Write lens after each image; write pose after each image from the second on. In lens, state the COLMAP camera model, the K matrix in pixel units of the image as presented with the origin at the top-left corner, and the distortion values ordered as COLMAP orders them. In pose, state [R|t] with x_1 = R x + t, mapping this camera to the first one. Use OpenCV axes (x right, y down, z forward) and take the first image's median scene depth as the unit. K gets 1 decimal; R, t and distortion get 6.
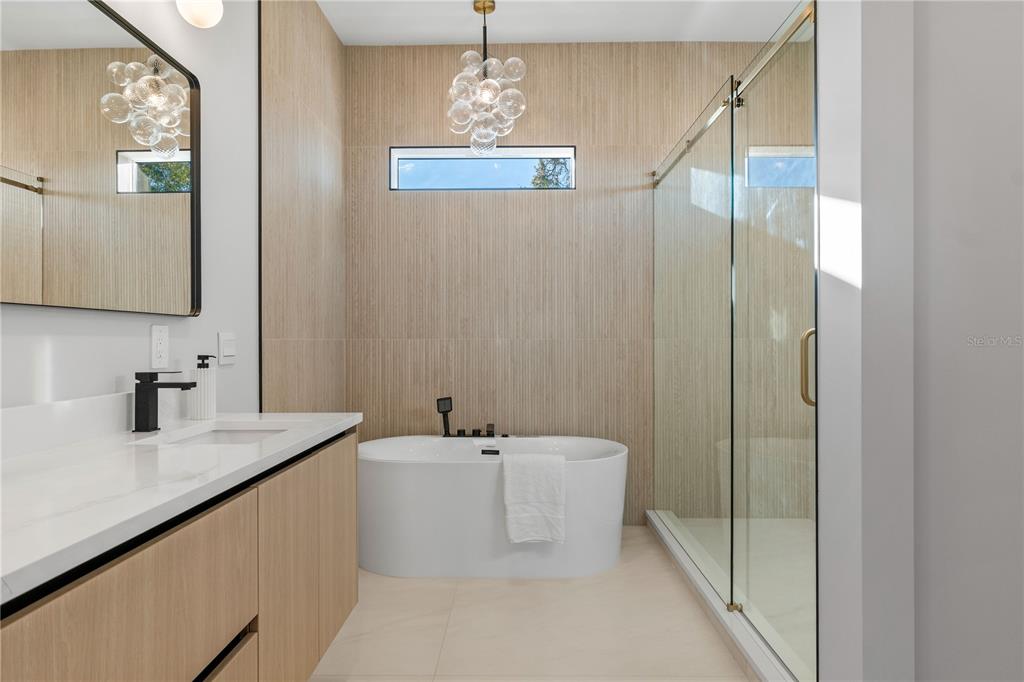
lens RADIAL K [[602.7, 0, 514.5], [0, 602.7, 333.4], [0, 0, 1]] dist [-0.003955, 0.002005]
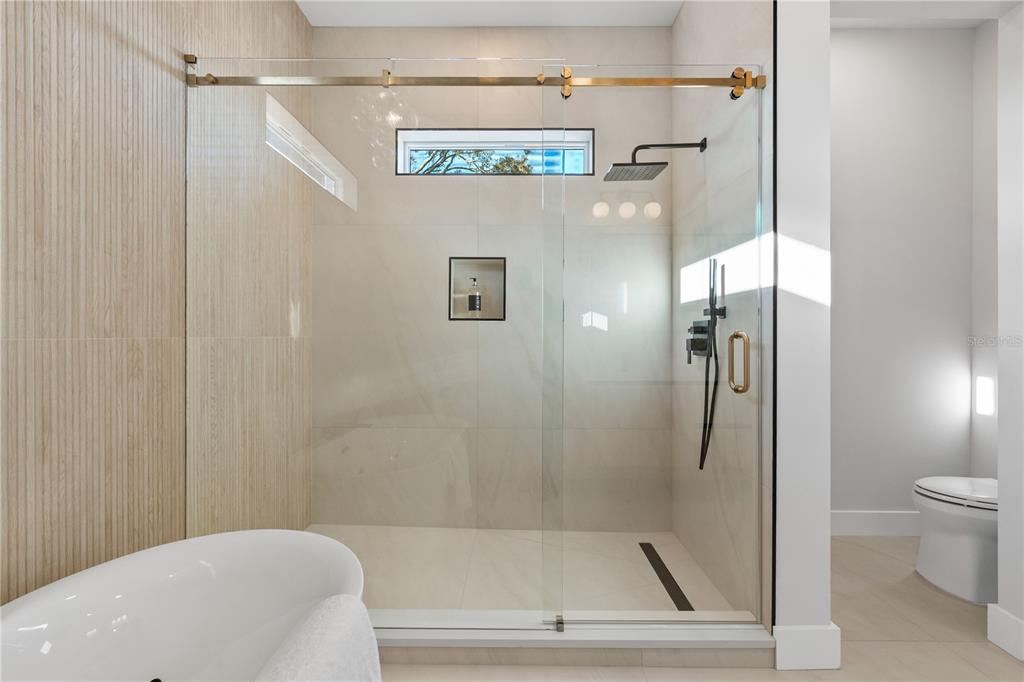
lens RADIAL K [[422.7, 0, 513.7], [0, 422.7, 335.6], [0, 0, 1]] dist [0.001658, -0.001014]
pose [[-0.001765, -0.002572, 0.999995, -0.196084], [-0.009671, 0.999950, 0.002555, 0.002921], [-0.999952, -0.009666, -0.001789, 0.716875]]
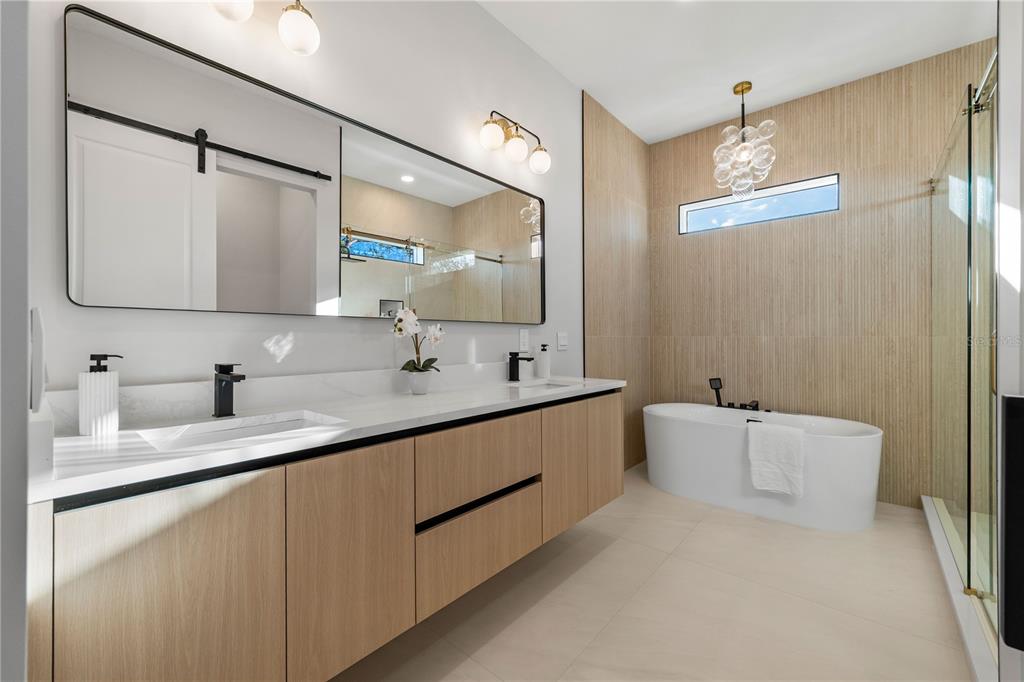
lens RADIAL K [[422.7, 0, 512.7], [0, 422.7, 335.3], [0, 0, 1]] dist [0.001658, -0.001014]
pose [[0.764911, -0.000837, -0.644136, 0.155156], [0.004739, 0.999979, 0.004329, 0.000321], [0.644119, -0.006363, 0.764899, -0.052259]]
